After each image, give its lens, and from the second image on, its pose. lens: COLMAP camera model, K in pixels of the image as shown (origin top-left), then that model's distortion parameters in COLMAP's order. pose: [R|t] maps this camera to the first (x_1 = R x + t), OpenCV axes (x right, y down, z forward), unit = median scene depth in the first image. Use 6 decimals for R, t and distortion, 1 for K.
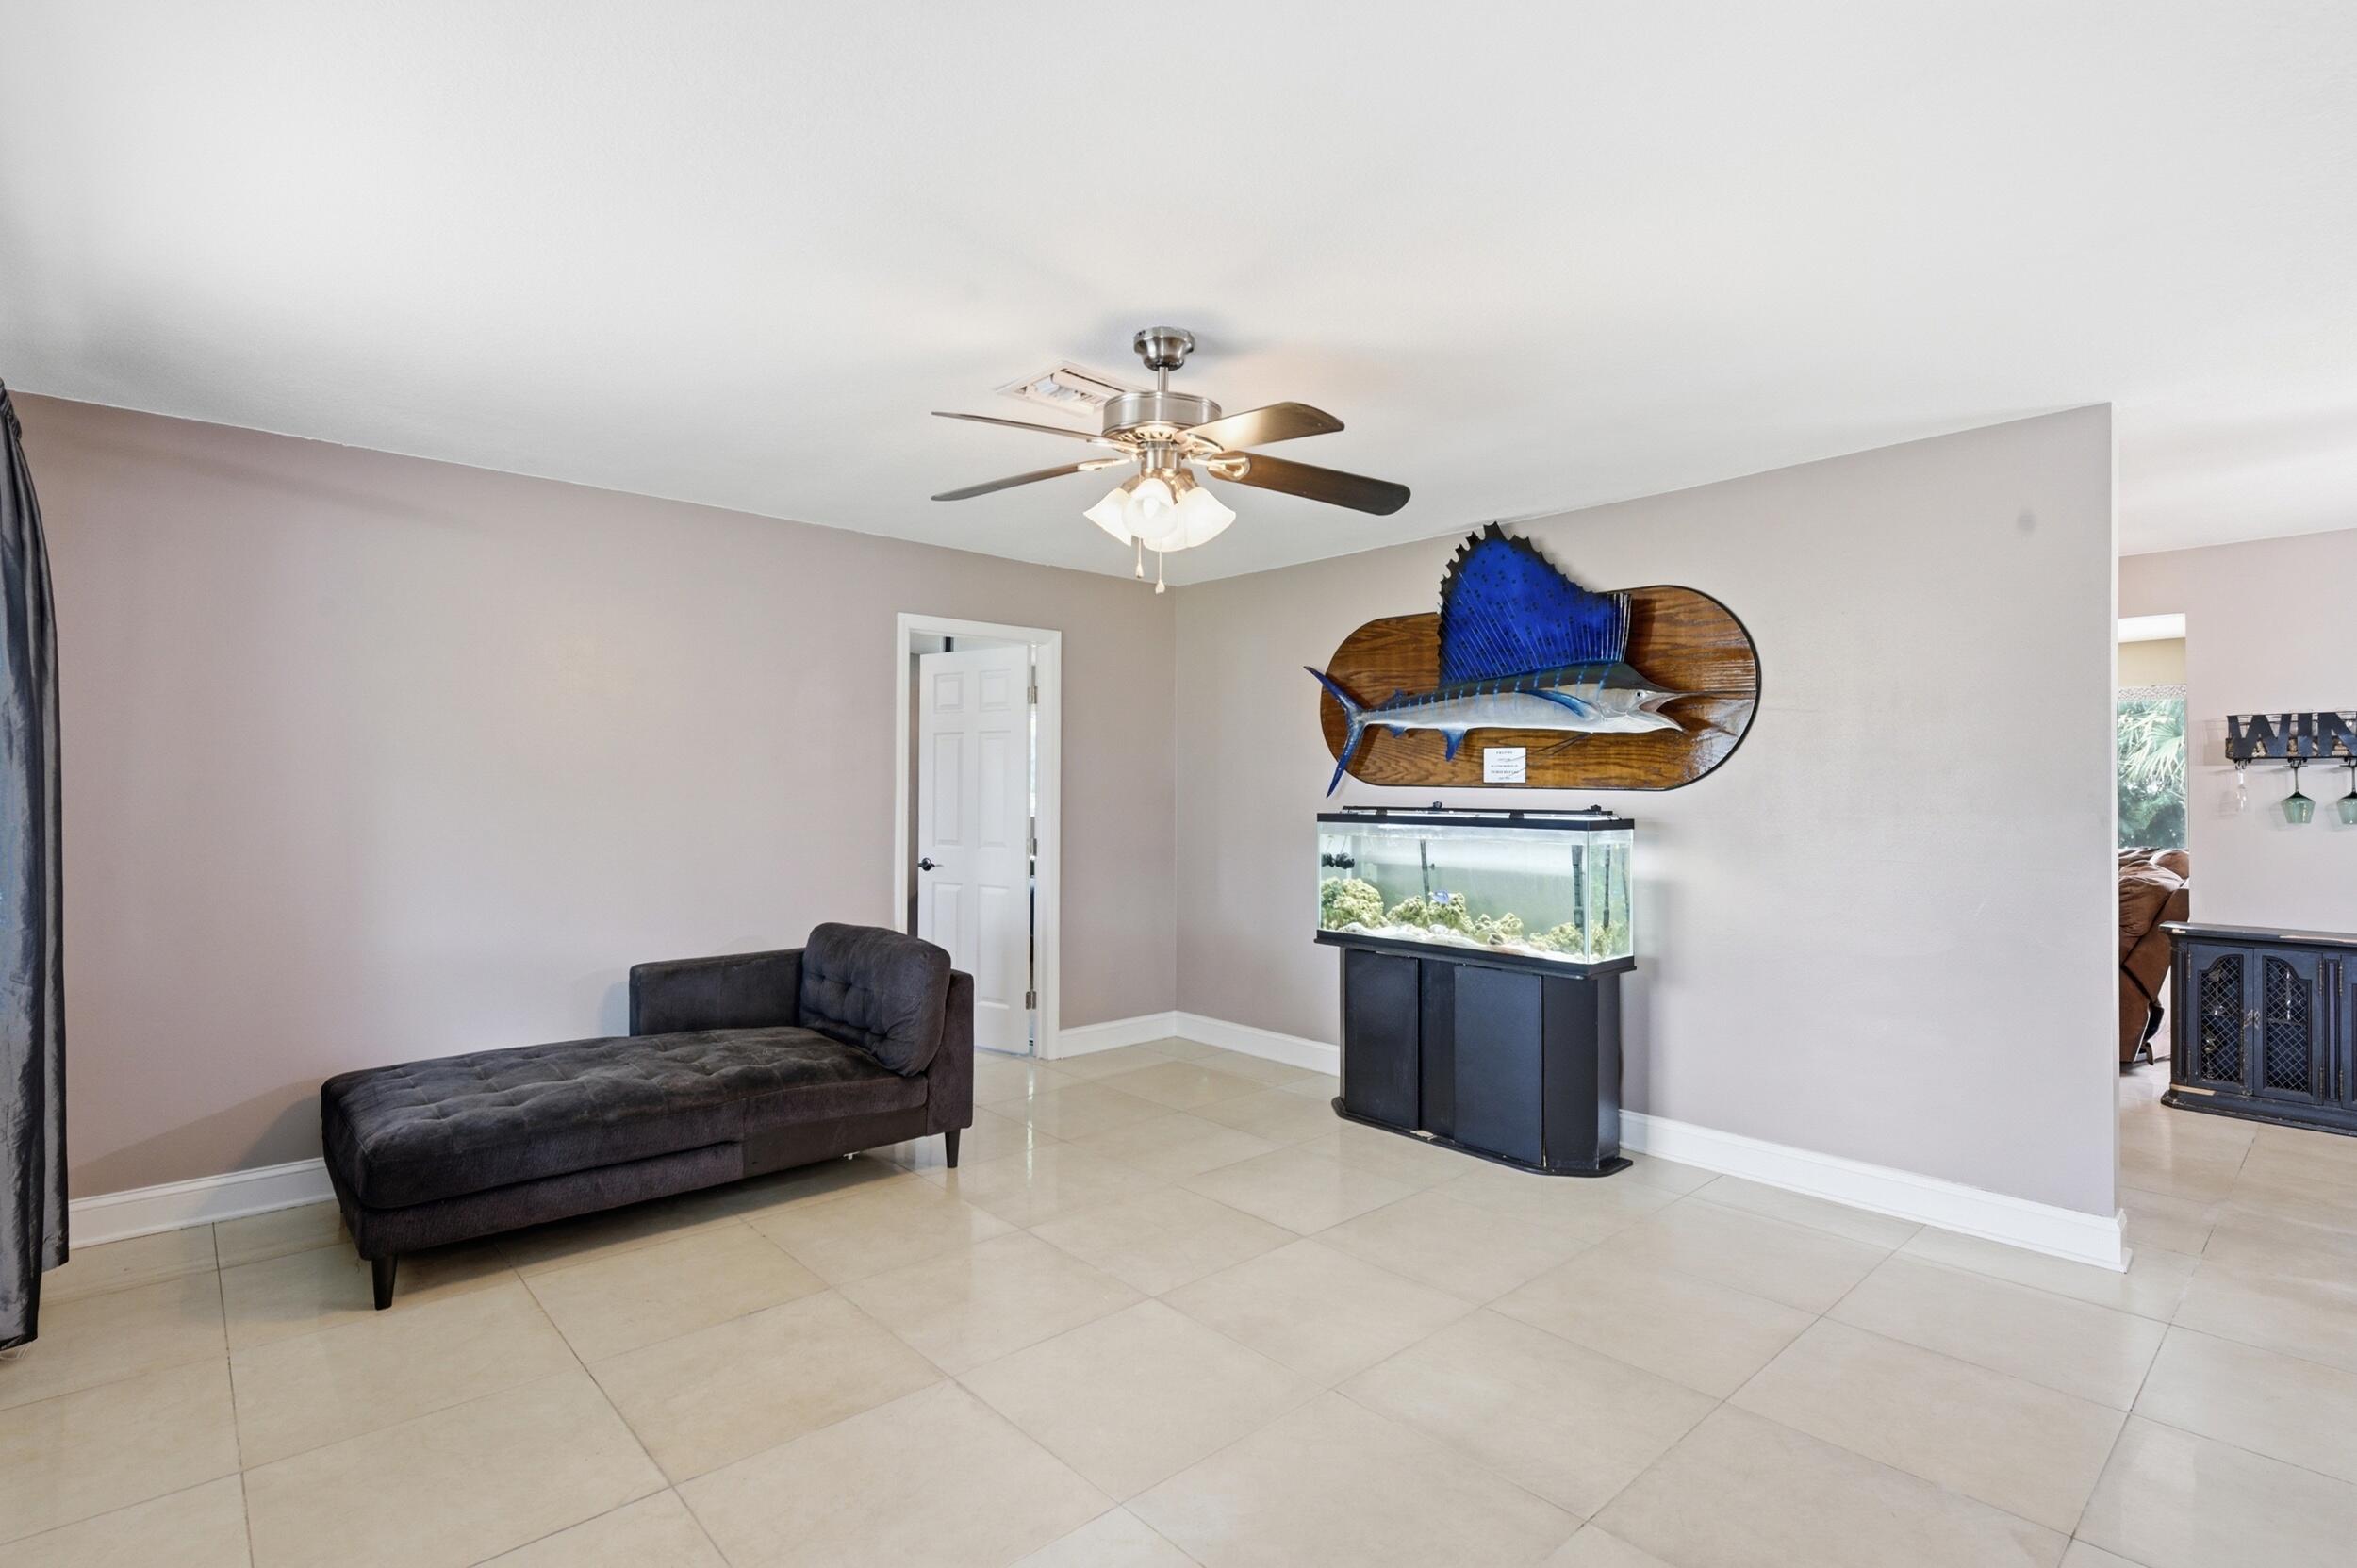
lens RADIAL K [[1113.1, 0, 1175.9], [0, 1113.1, 806.6], [0, 0, 1]] dist [0.014760, -0.000929]
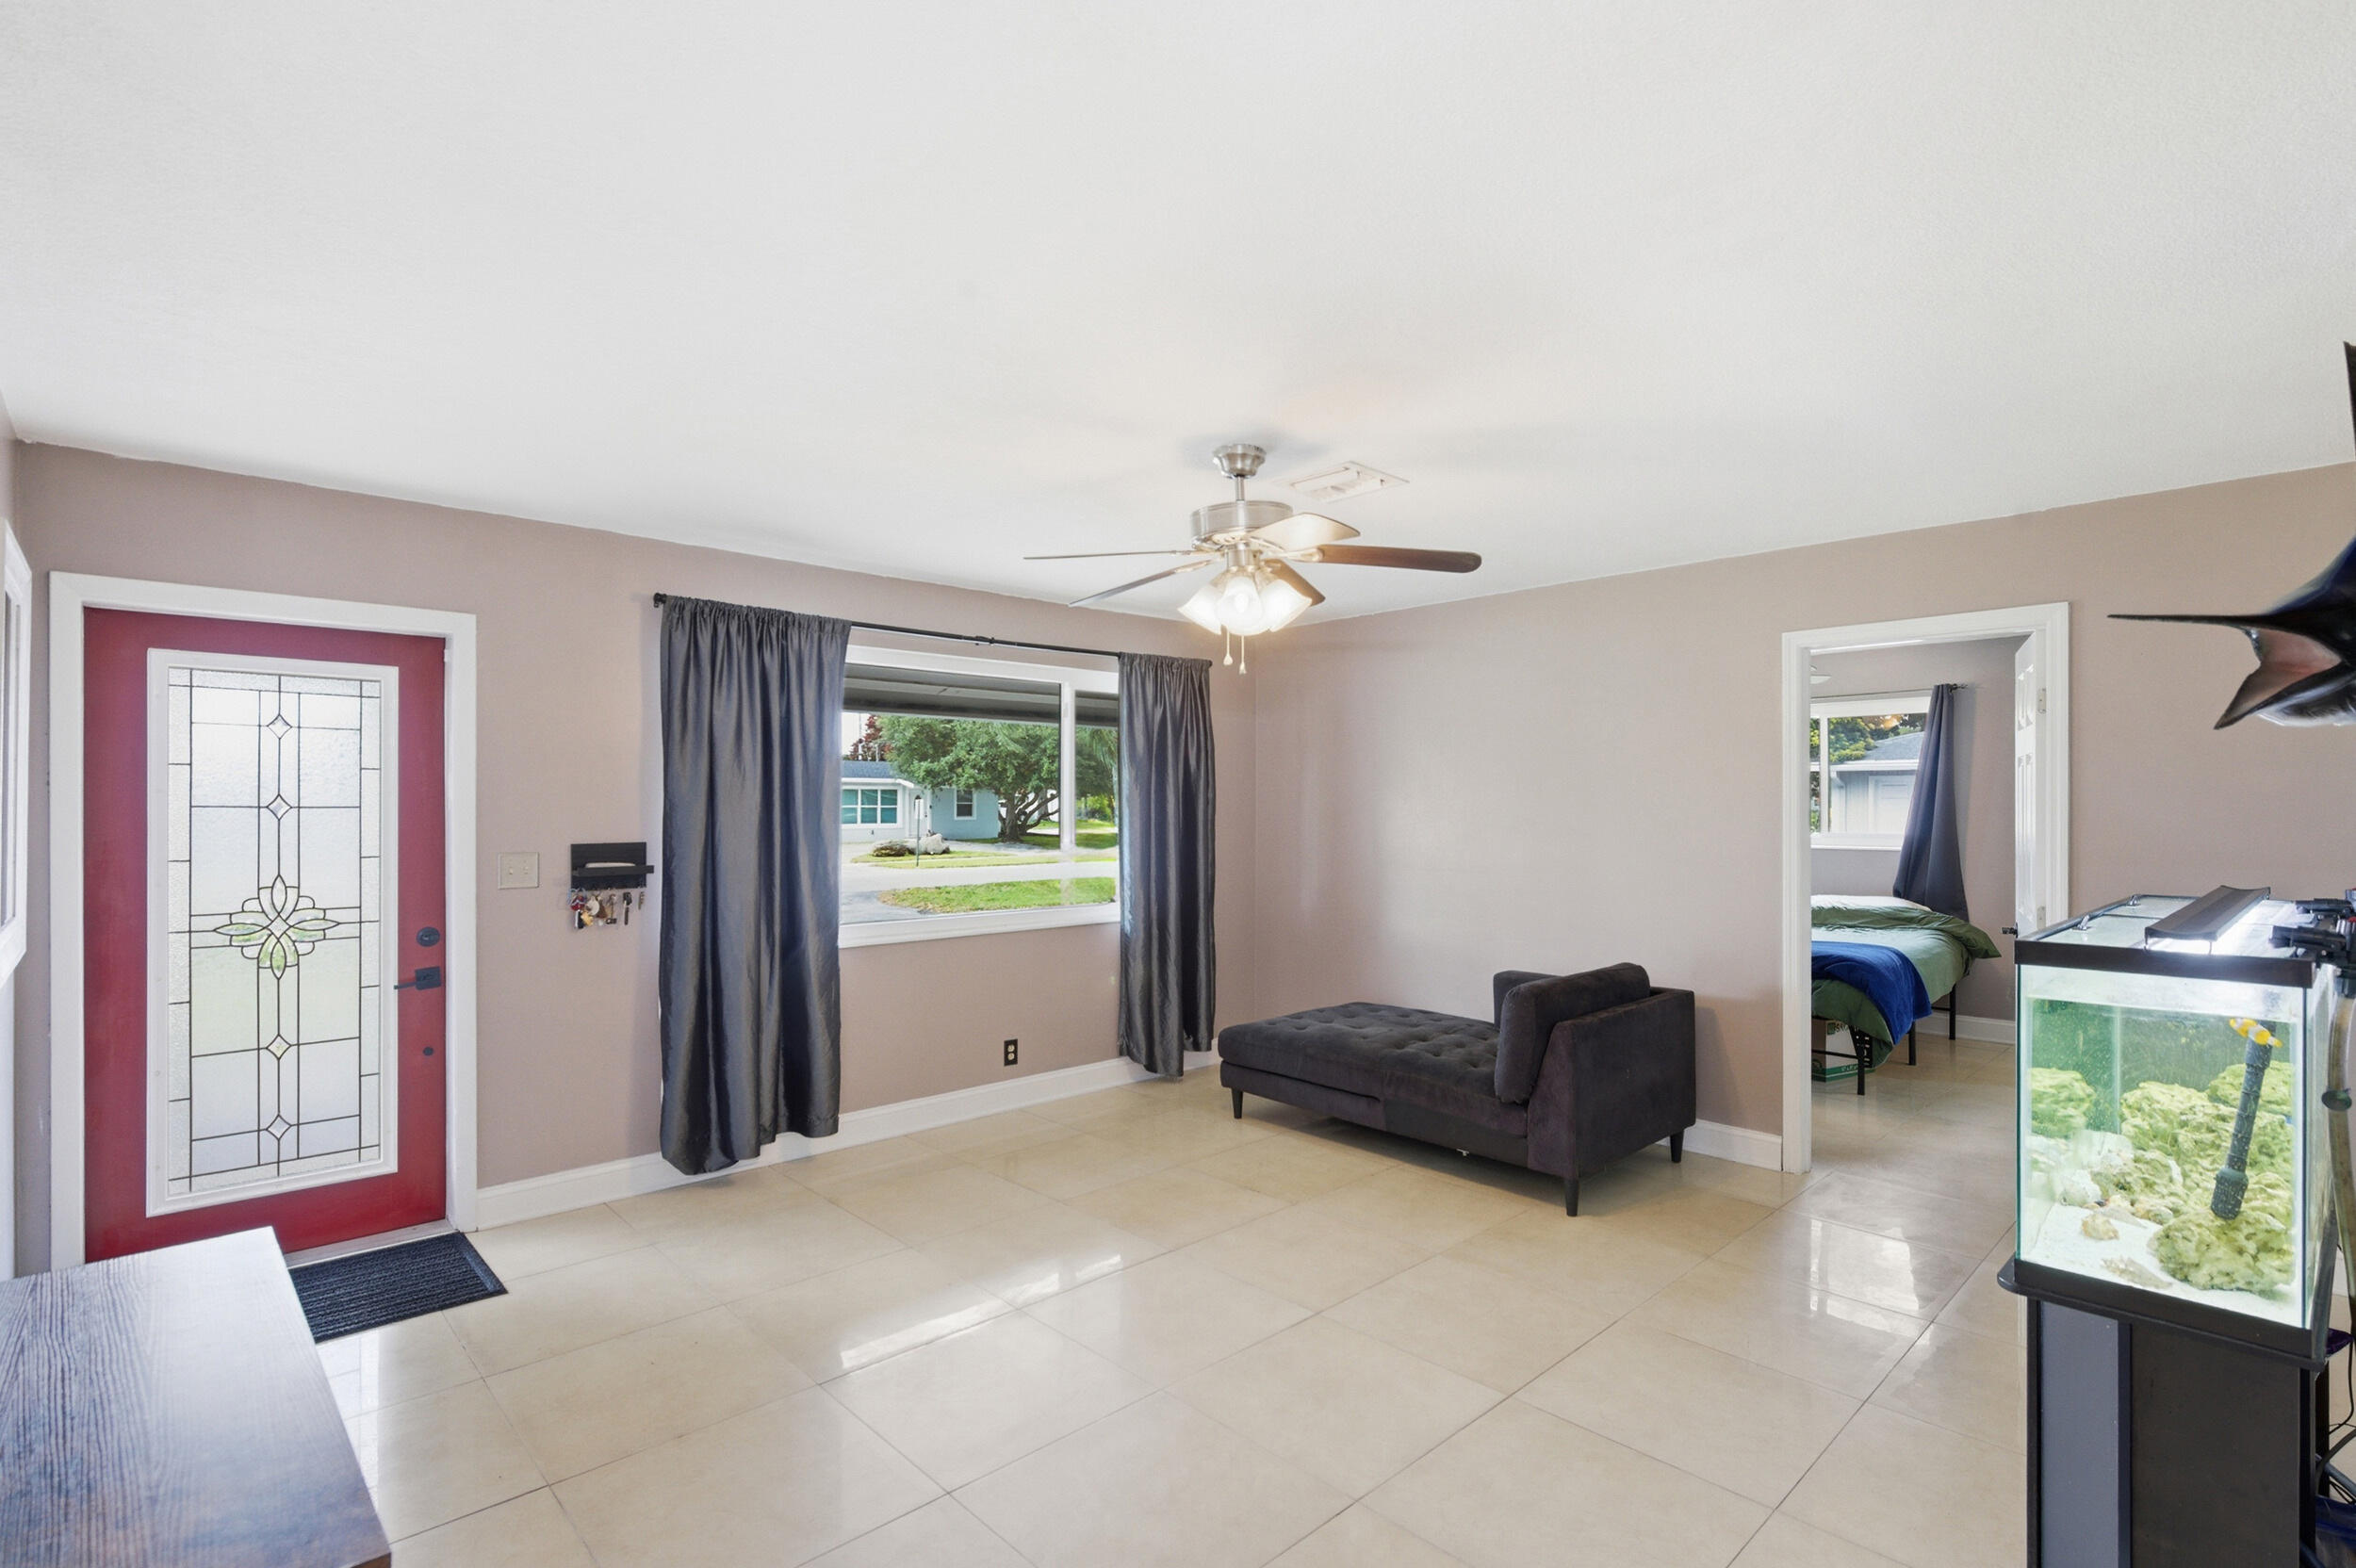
lens RADIAL K [[1112.5, 0, 1175.4], [0, 1112.5, 806.6], [0, 0, 1]] dist [0.014760, -0.000929]
pose [[0.026881, -0.004246, -0.999630, 0.936847], [-0.014042, 0.999891, -0.004625, -0.037033], [0.999540, 0.014161, 0.026818, 0.739611]]
